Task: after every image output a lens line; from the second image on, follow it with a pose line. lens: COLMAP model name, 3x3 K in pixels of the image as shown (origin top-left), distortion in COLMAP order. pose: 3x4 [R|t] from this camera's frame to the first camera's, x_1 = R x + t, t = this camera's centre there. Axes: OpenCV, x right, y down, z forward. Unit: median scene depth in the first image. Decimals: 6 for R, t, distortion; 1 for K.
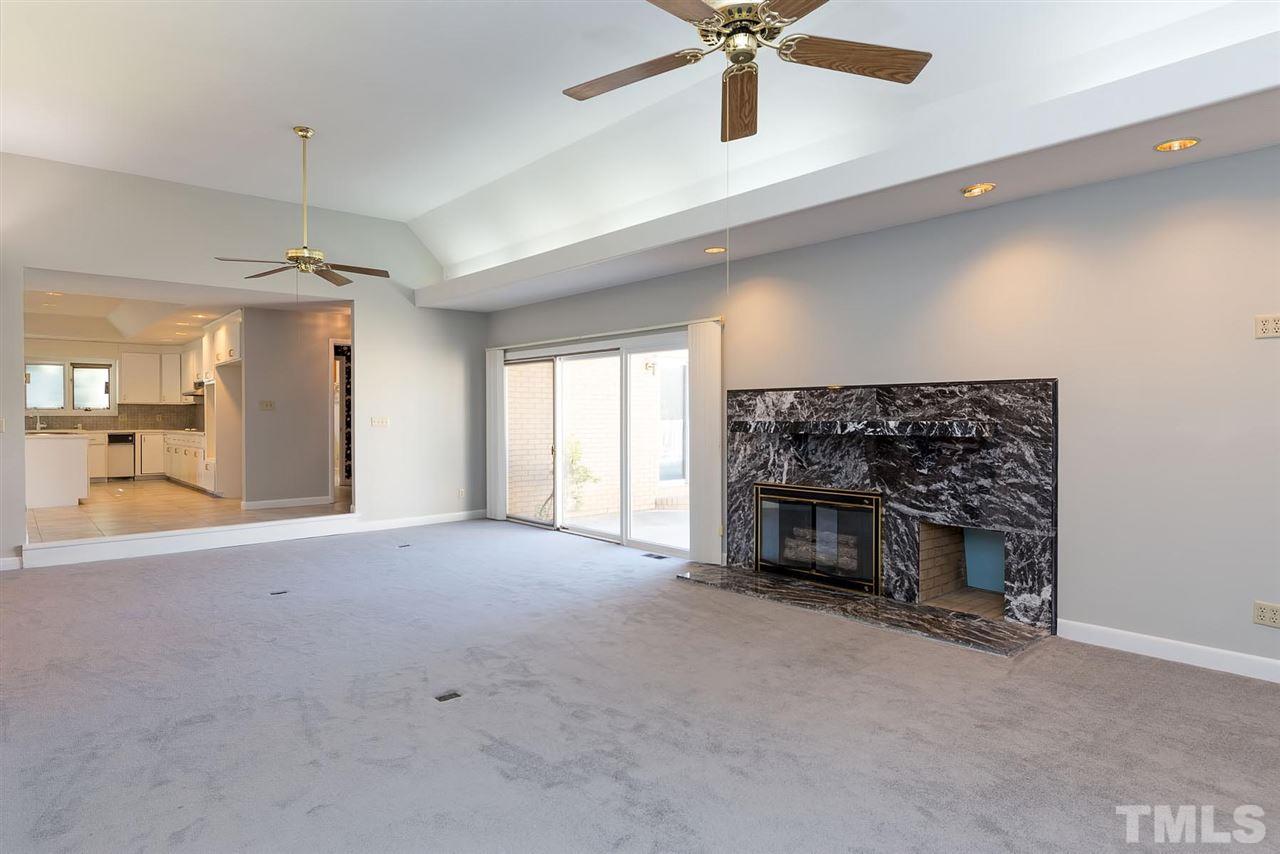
lens RADIAL K [[730.5, 0, 686.7], [0, 730.5, 423.7], [0, 0, 1]] dist [0.042975, -0.003285]
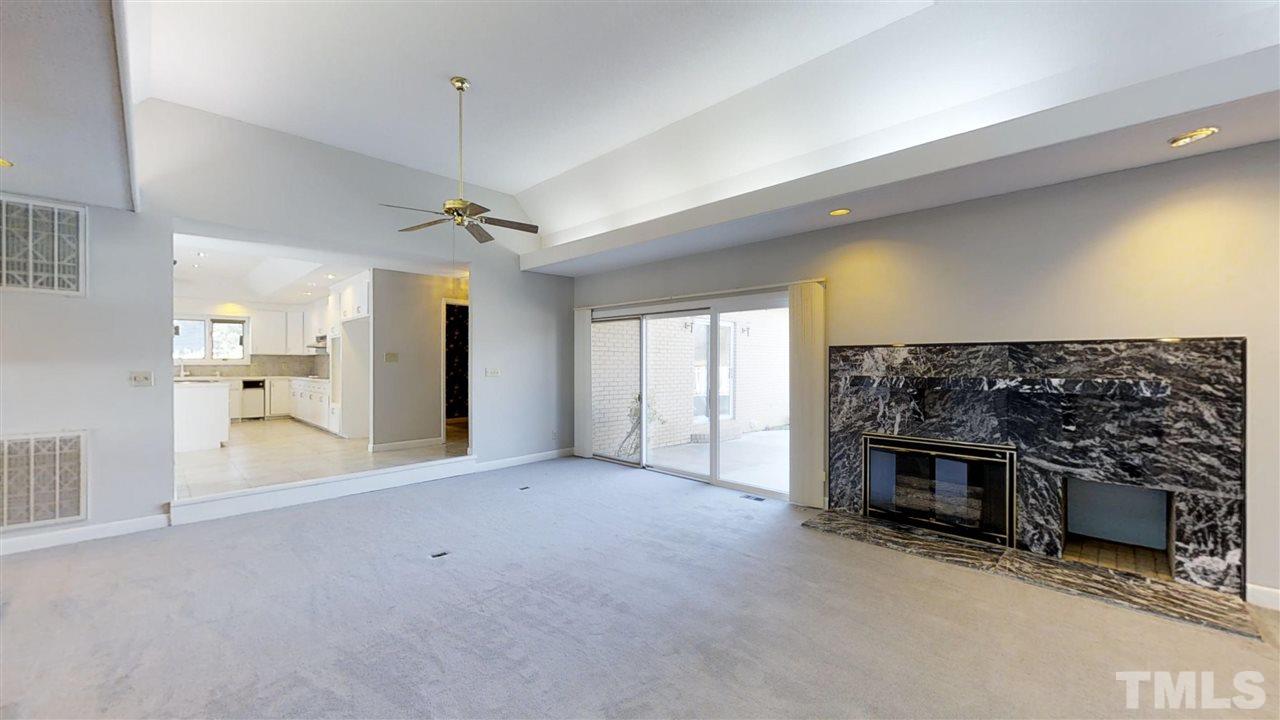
lens RADIAL K [[510.2, 0, 651.1], [0, 510.2, 365.3], [0, 0, 1]] dist [0.017551, 0.000318]
pose [[0.999535, 0.005013, 0.030073, -0.245409], [-0.004875, 0.999977, -0.004672, -0.013496], [-0.030095, 0.004523, 0.999537, 0.271217]]
